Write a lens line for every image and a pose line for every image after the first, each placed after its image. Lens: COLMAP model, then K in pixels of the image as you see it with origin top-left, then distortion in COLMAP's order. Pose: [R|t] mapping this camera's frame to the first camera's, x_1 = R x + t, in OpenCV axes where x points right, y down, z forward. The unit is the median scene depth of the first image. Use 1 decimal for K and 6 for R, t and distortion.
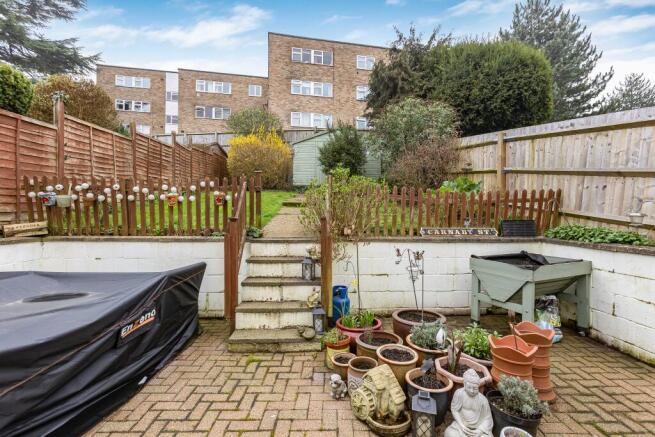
lens RADIAL K [[302.2, 0, 336.2], [0, 302.2, 202.2], [0, 0, 1]] dist [-0.010818, 0.014298]
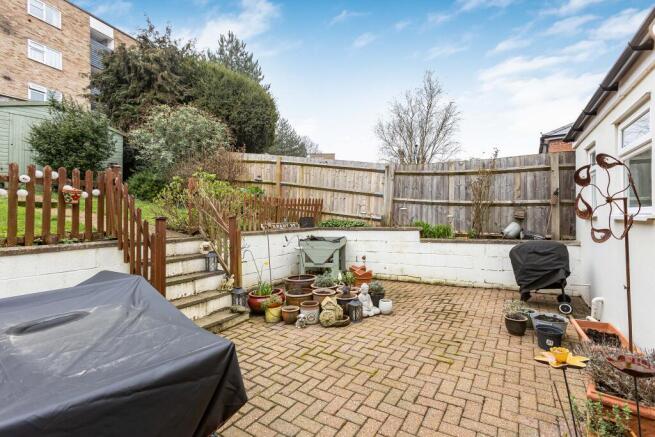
lens RADIAL K [[302.2, 0, 336.2], [0, 302.2, 202.2], [0, 0, 1]] dist [-0.010818, 0.014298]
pose [[0.543482, 0.026611, 0.838999, -0.659360], [-0.018051, 0.999637, -0.020012, 0.009714], [-0.839227, -0.004268, 0.543765, -0.003505]]
